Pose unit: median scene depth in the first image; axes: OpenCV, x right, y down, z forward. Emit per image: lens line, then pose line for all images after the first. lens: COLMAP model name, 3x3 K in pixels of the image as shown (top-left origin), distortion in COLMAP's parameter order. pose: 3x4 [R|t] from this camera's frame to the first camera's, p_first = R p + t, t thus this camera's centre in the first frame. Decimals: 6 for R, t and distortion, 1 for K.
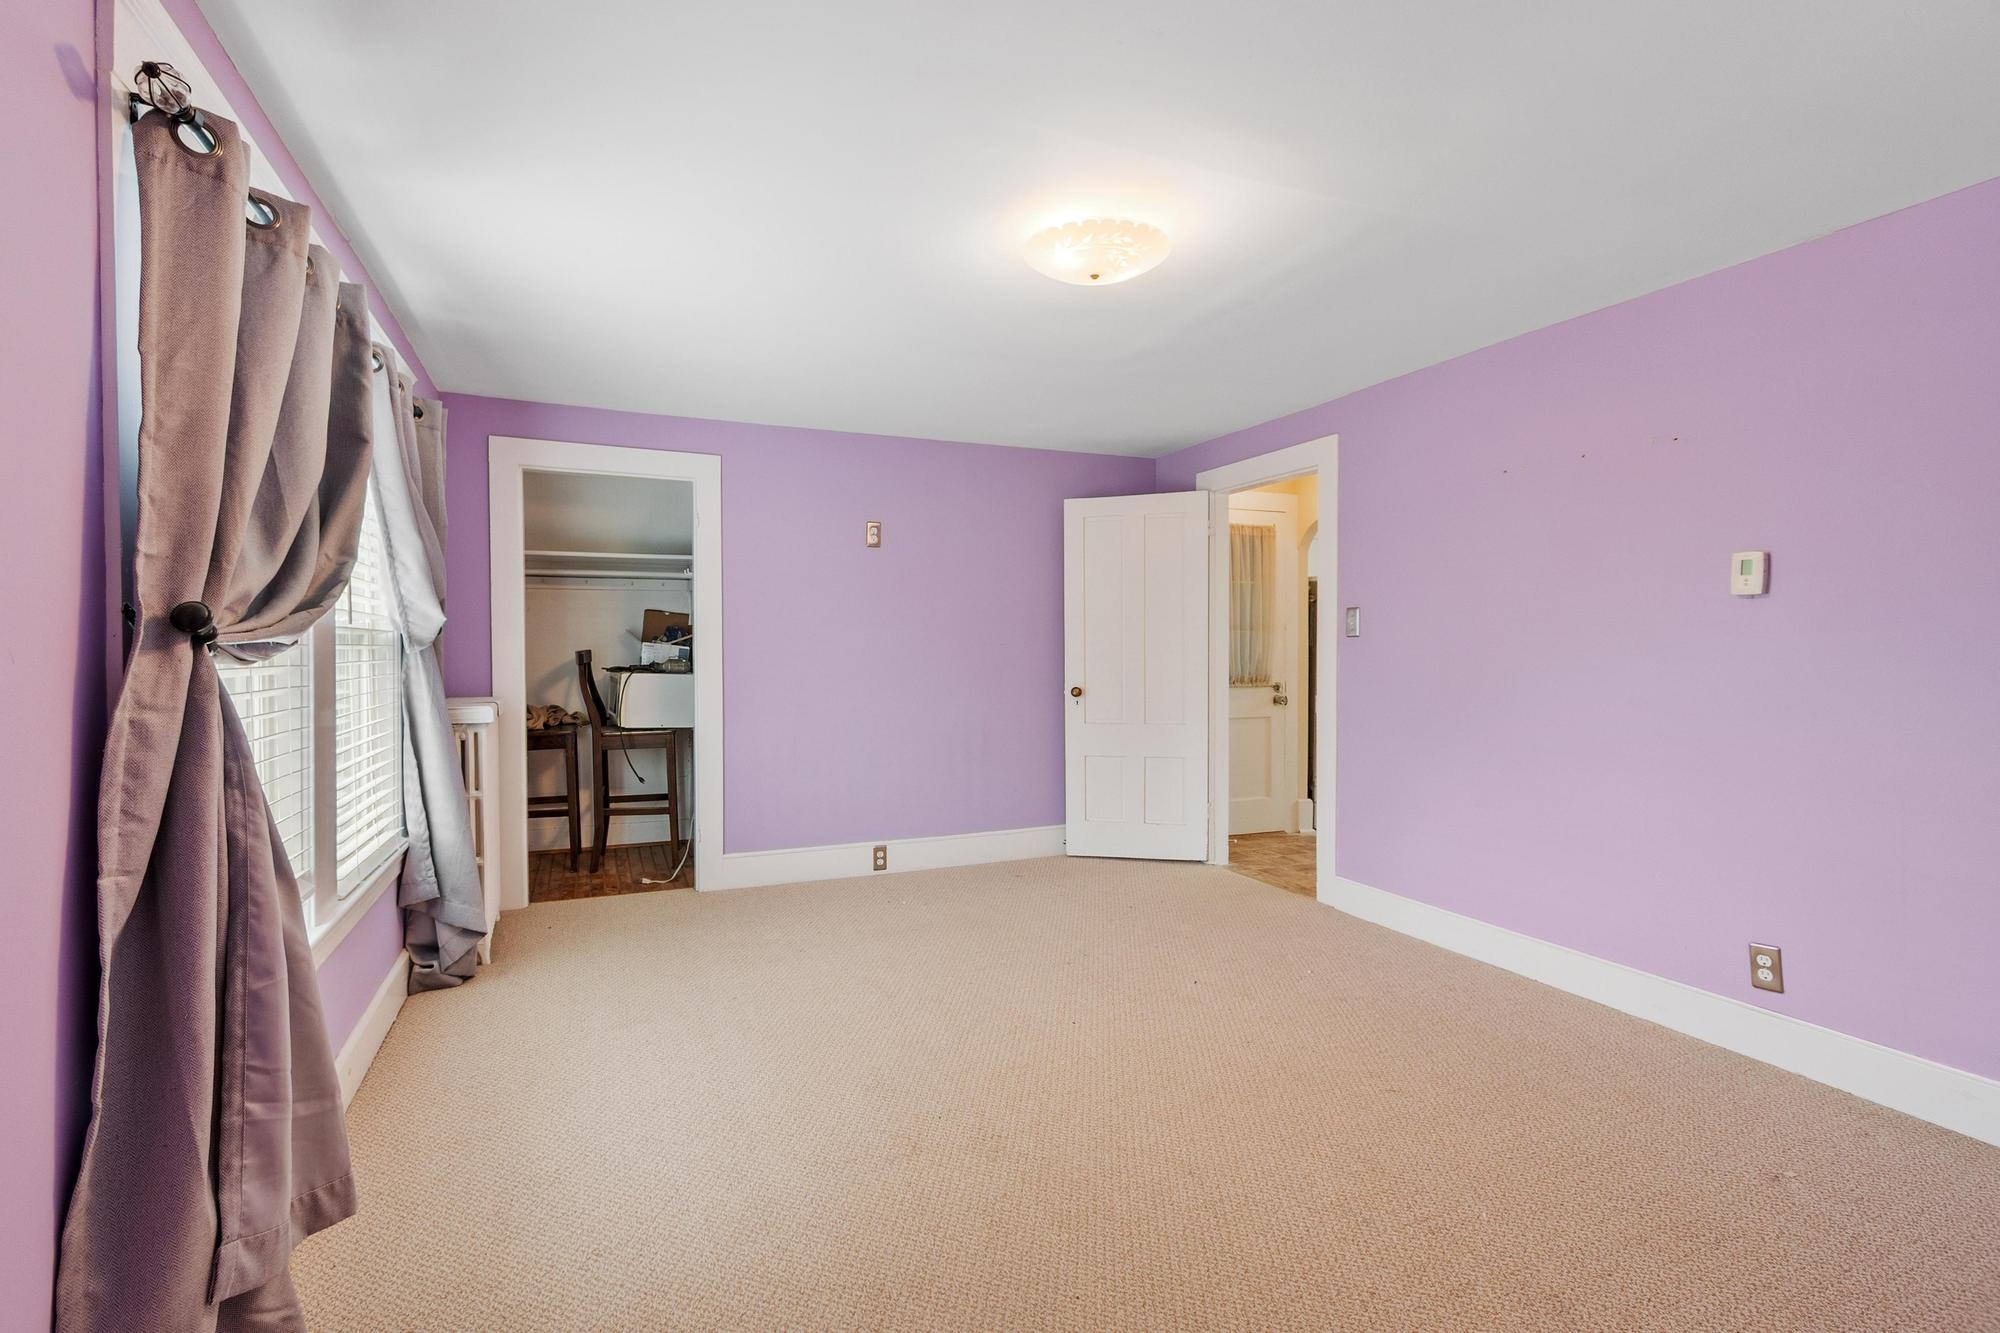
lens RADIAL K [[866.2, 0, 958.3], [0, 866.2, 658.6], [0, 0, 1]] dist [0.000584, 0.000180]
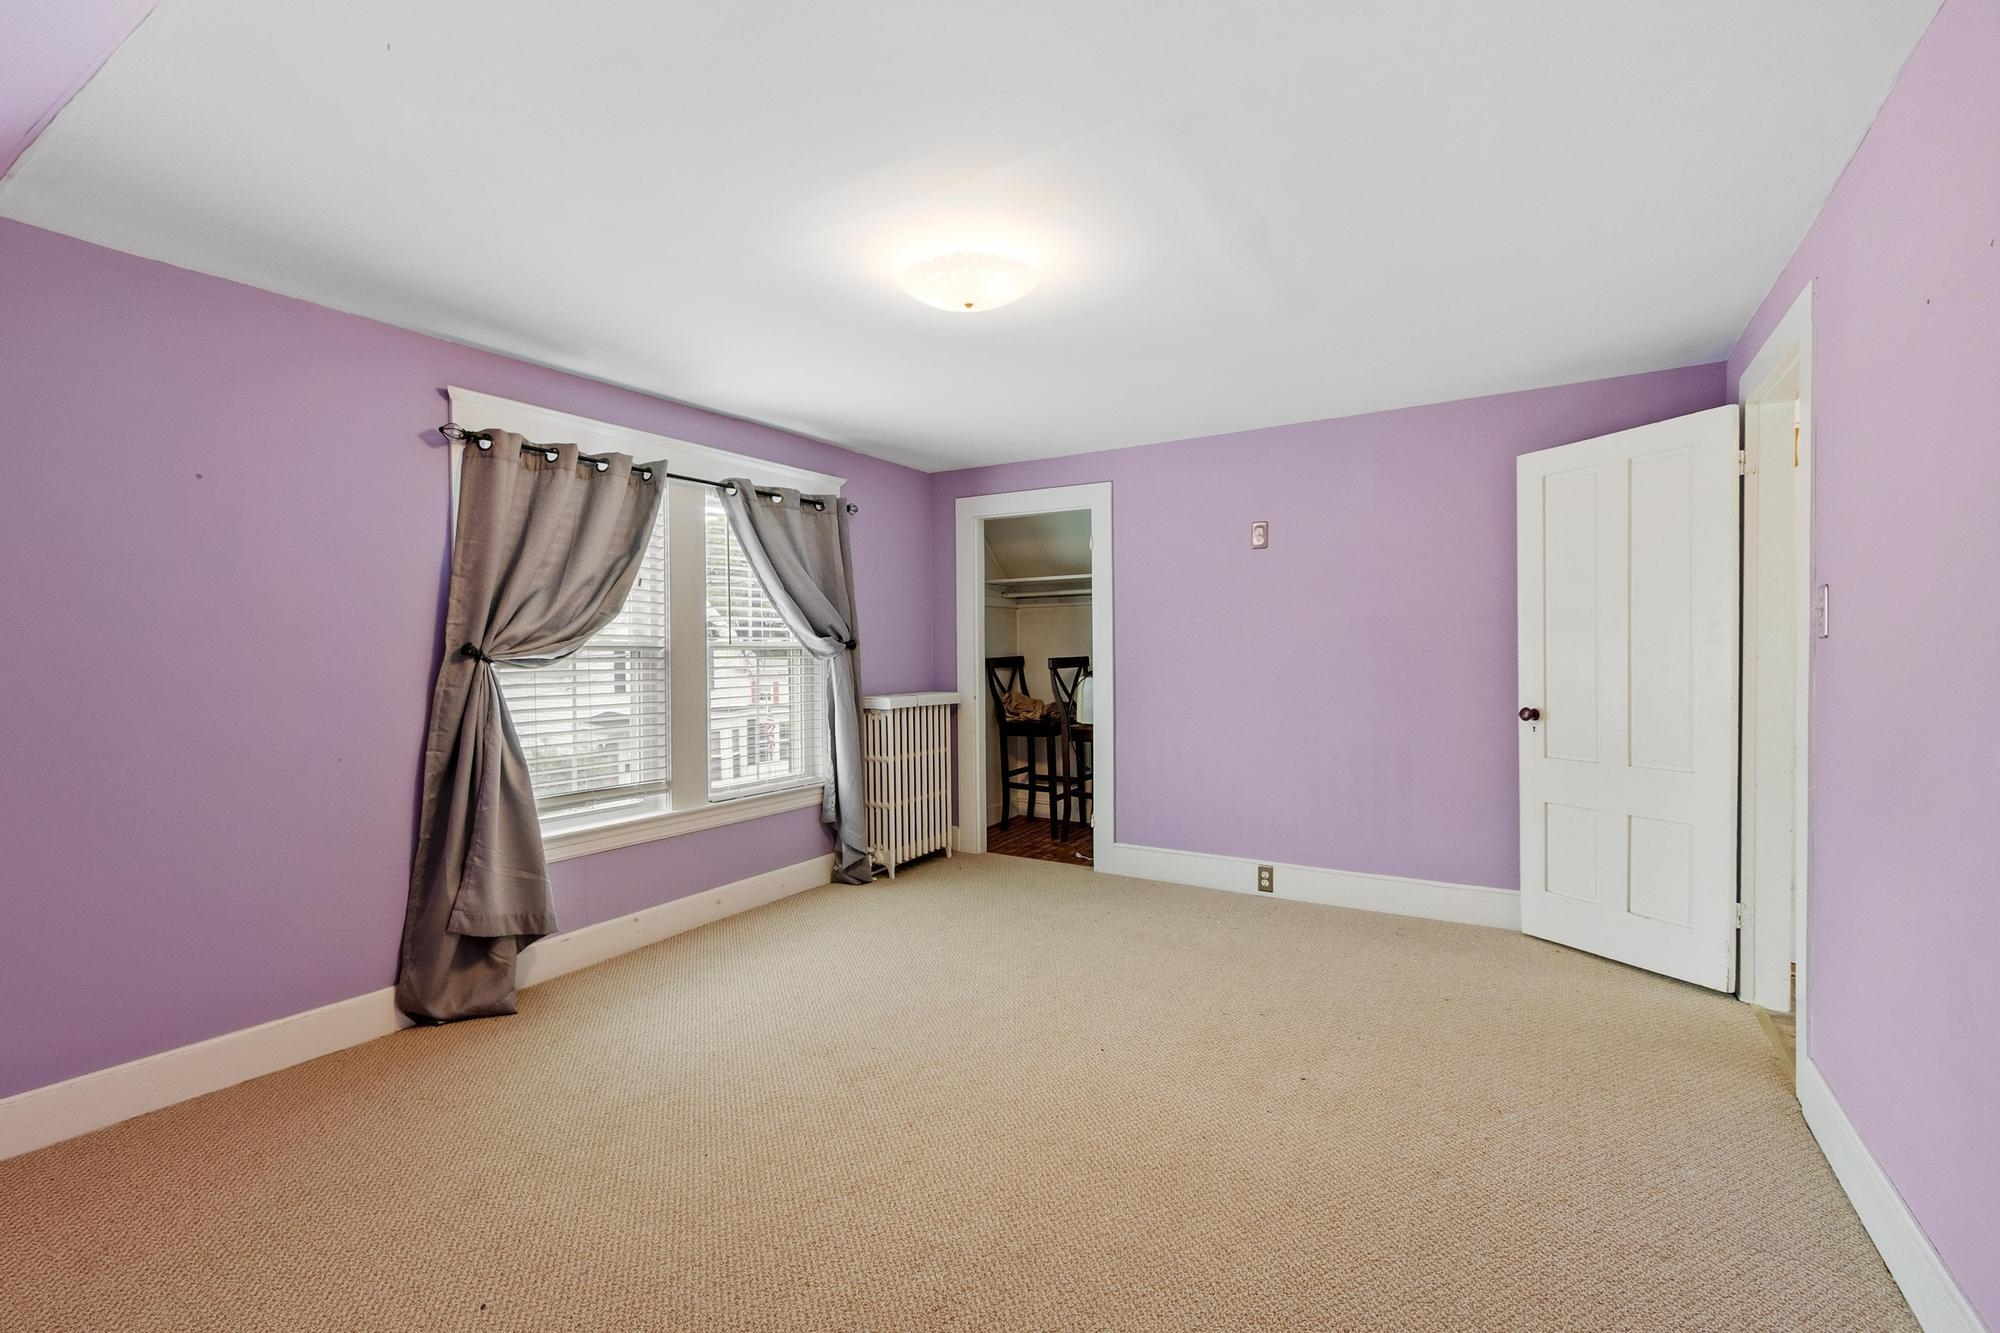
lens RADIAL K [[892.4, 0, 1000.0], [0, 892.4, 666.5], [0, 0, 1]] dist [0.002070, 0.000141]
pose [[0.587135, 0.011110, -0.809413, 0.573952], [-0.005403, 0.999937, 0.009806, -0.009017], [0.809471, -0.001385, 0.587158, 0.217411]]
